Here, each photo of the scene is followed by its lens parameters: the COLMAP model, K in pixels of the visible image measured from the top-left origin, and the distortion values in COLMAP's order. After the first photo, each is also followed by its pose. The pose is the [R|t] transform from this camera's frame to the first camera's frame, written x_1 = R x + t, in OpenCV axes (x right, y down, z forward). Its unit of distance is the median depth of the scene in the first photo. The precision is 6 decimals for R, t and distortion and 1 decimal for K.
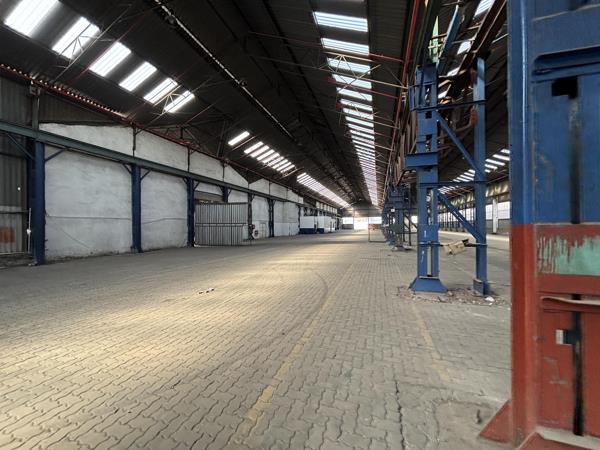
lens RADIAL K [[242.7, 0, 300.0], [0, 242.7, 225.0], [0, 0, 1]] dist [0.000156, -0.000444]
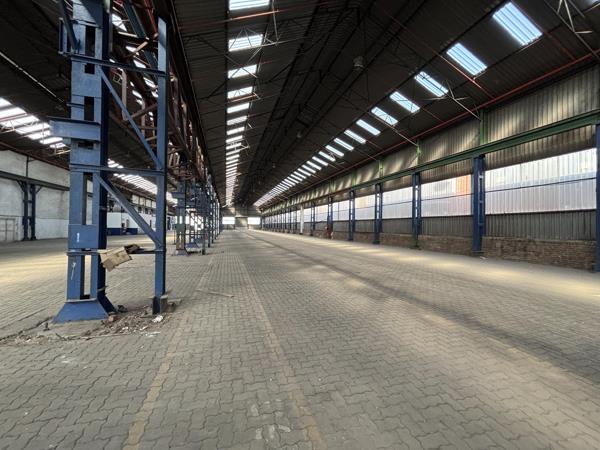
lens RADIAL K [[242.7, 0, 300.0], [0, 242.7, 225.0], [0, 0, 1]] dist [0.000156, -0.000444]
pose [[0.815118, 0.019354, 0.578971, 0.107996], [-0.018654, 0.999800, -0.007160, -0.001094], [-0.578994, -0.004964, 0.815317, 0.011813]]
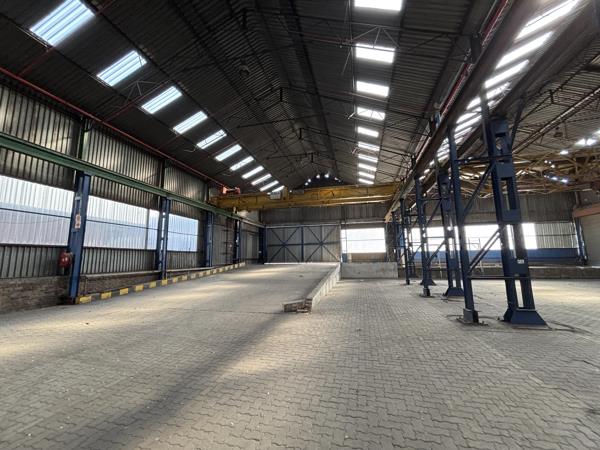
lens RADIAL K [[242.7, 0, 300.0], [0, 242.7, 225.0], [0, 0, 1]] dist [0.000156, -0.000444]
pose [[-0.997349, 0.008135, -0.072306, 0.727270], [0.018156, 0.990120, -0.139042, -0.013750], [0.070461, -0.139986, -0.987643, 1.484453]]
